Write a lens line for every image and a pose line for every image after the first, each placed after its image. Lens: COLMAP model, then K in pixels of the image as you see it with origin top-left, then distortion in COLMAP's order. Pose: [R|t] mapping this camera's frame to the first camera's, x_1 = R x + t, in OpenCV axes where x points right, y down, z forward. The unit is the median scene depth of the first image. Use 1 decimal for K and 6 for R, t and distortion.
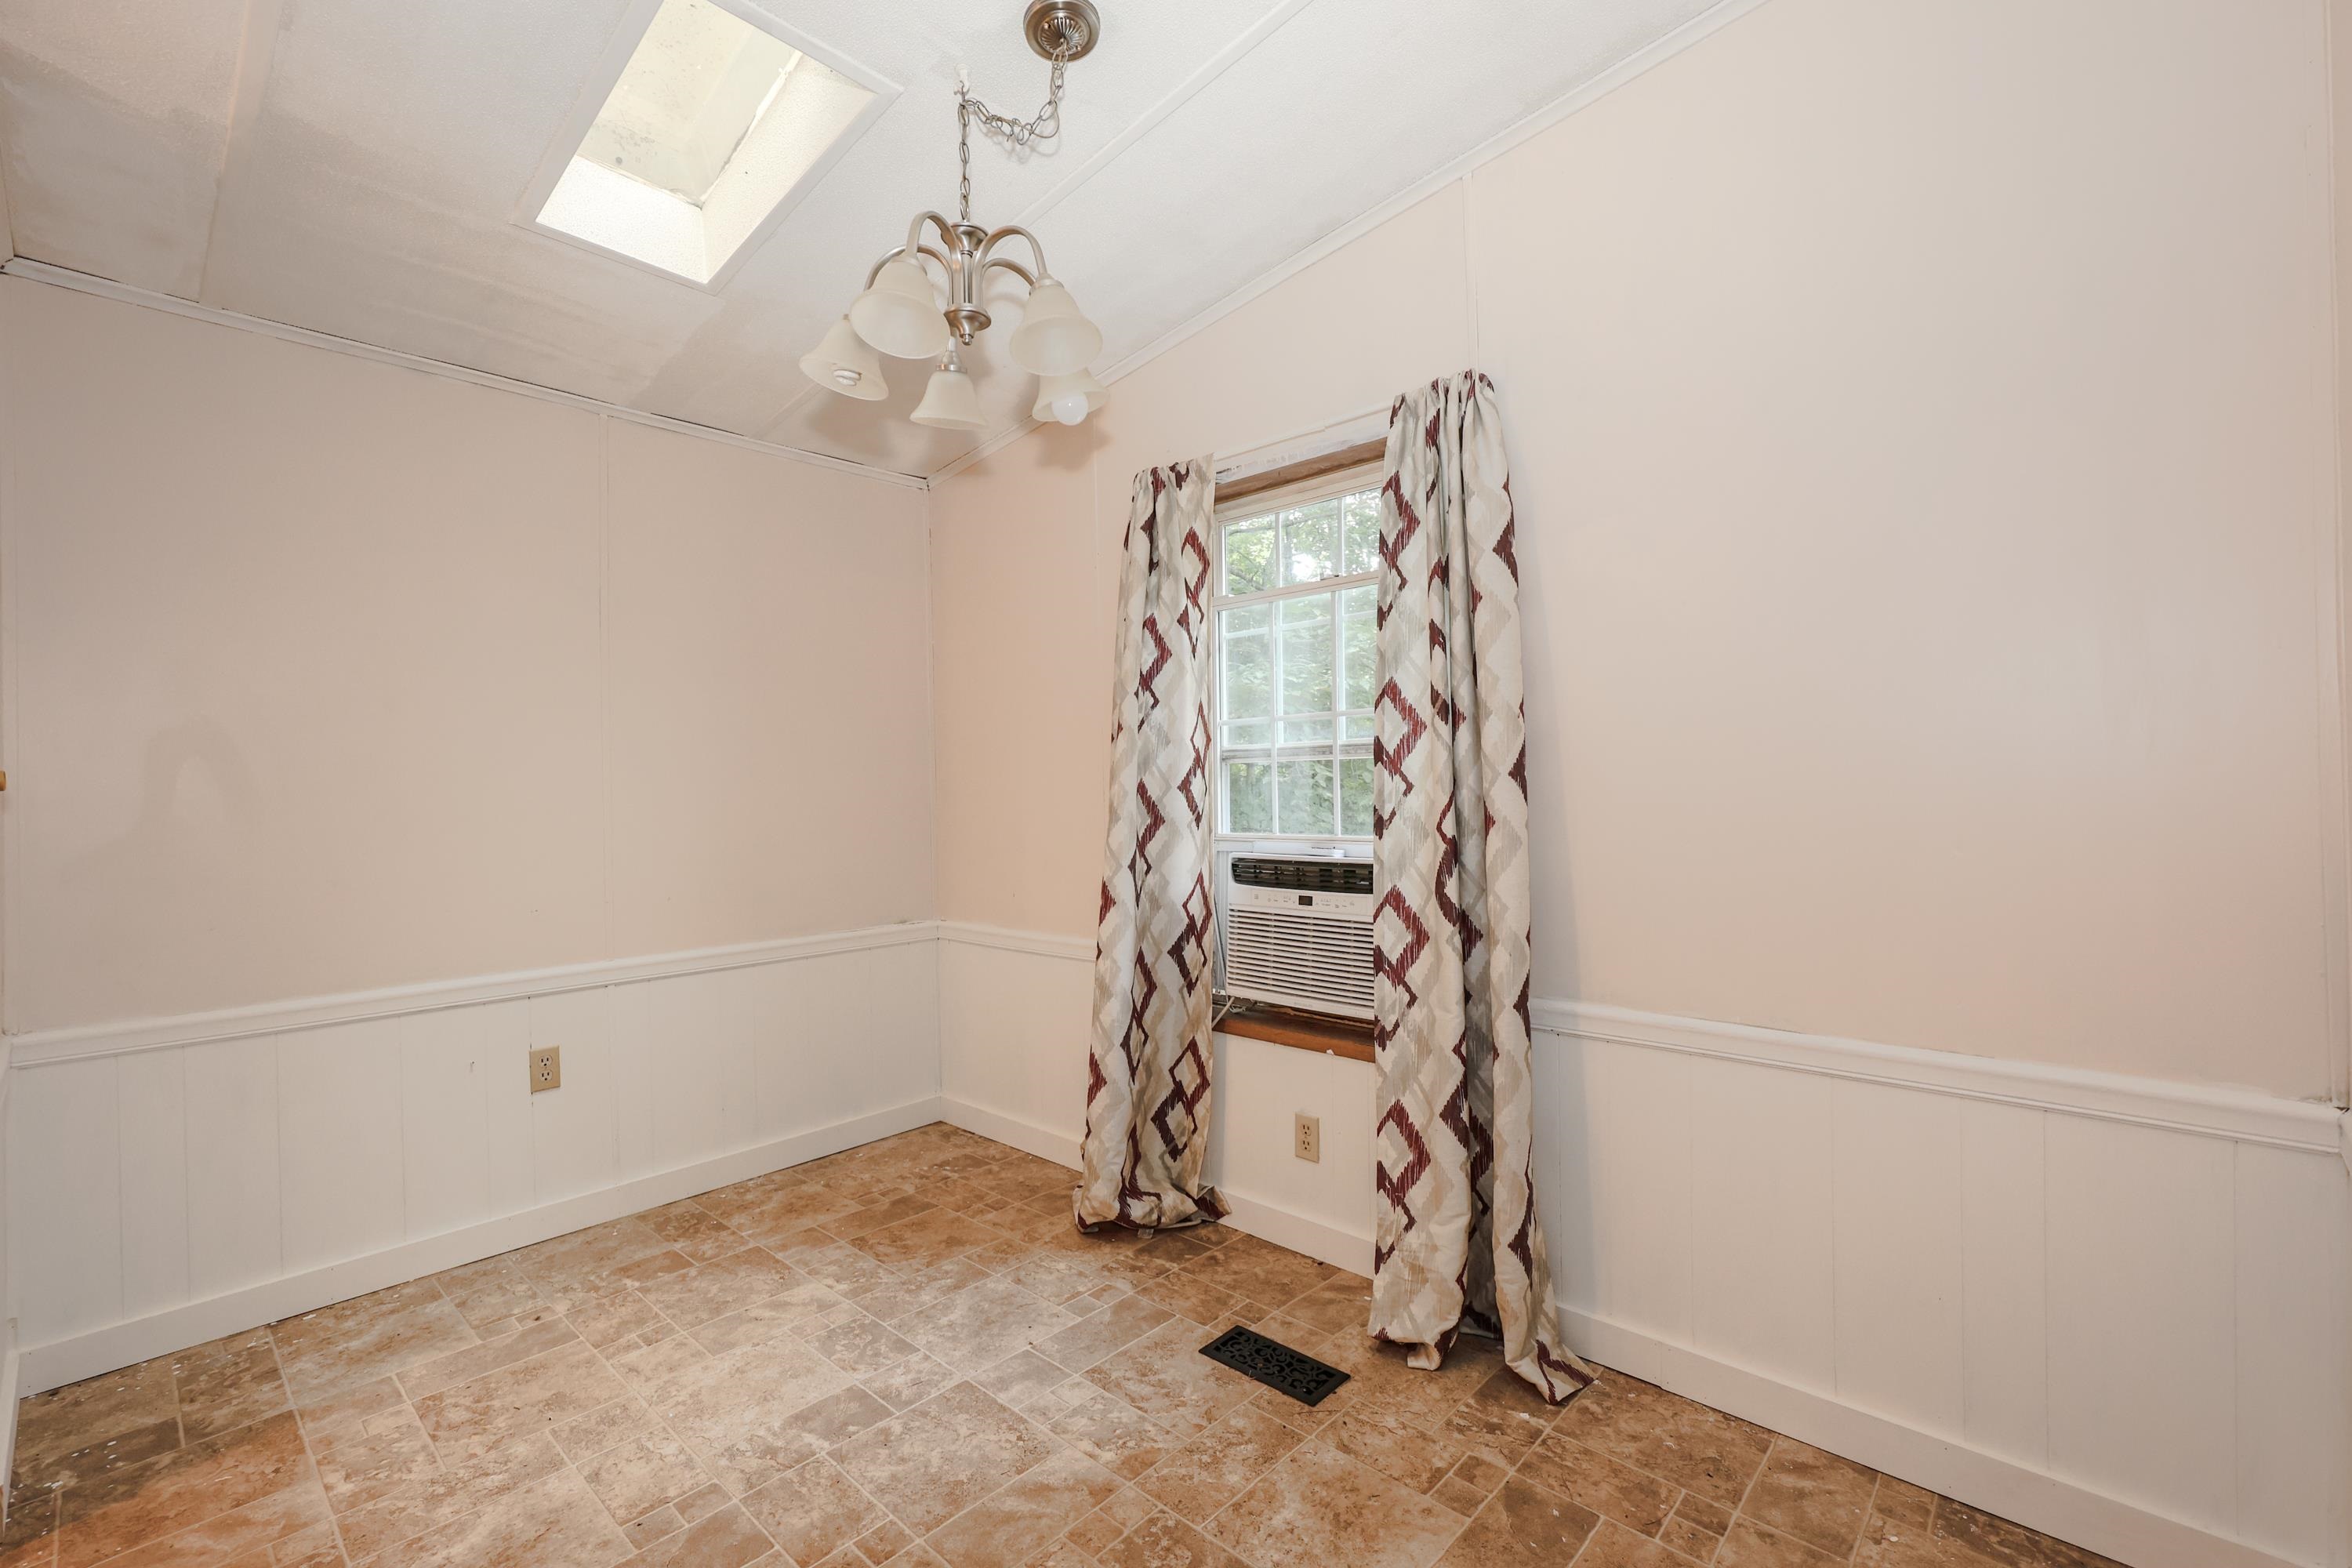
lens RADIAL K [[989.6, 0, 1178.5], [0, 989.6, 789.0], [0, 0, 1]] dist [0.010061, -0.000808]
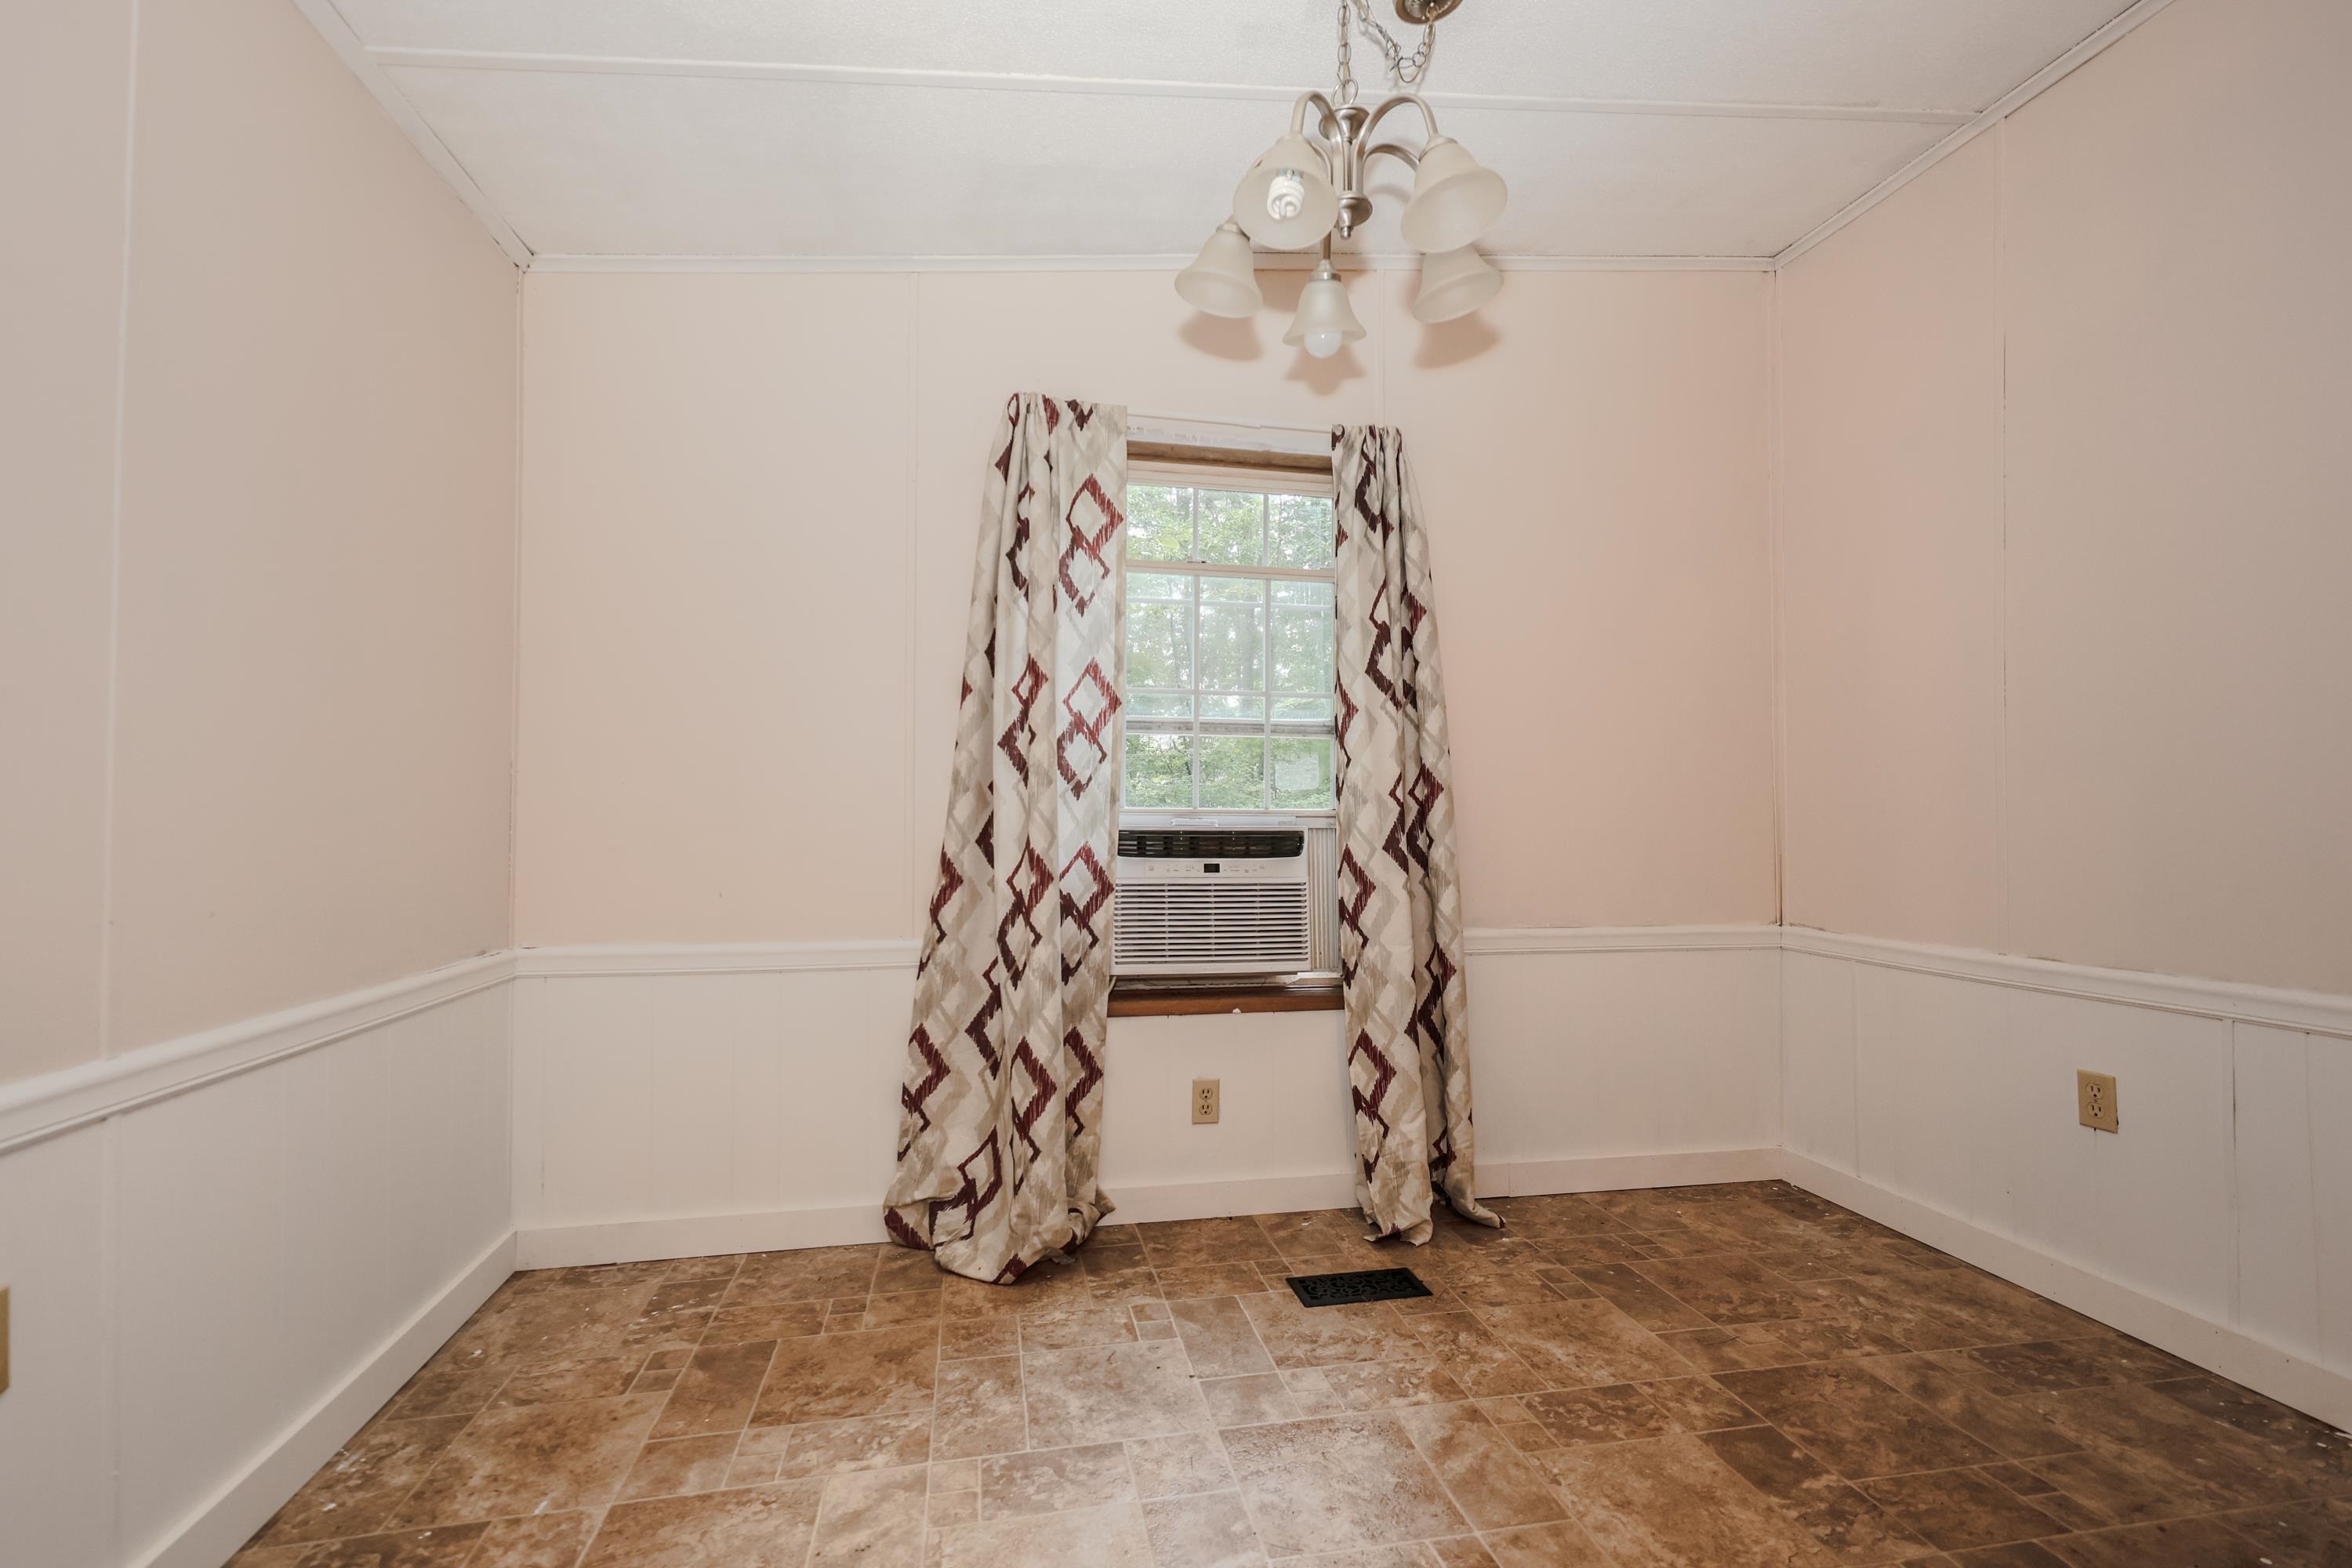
lens RADIAL K [[989.6, 0, 1194.3], [0, 989.6, 784.3], [0, 0, 1]] dist [0.010061, -0.000808]
pose [[0.595134, 0.047259, 0.802236, -0.745672], [-0.016626, 0.998780, -0.046504, 0.077158], [-0.803455, 0.014338, 0.595193, 0.418479]]
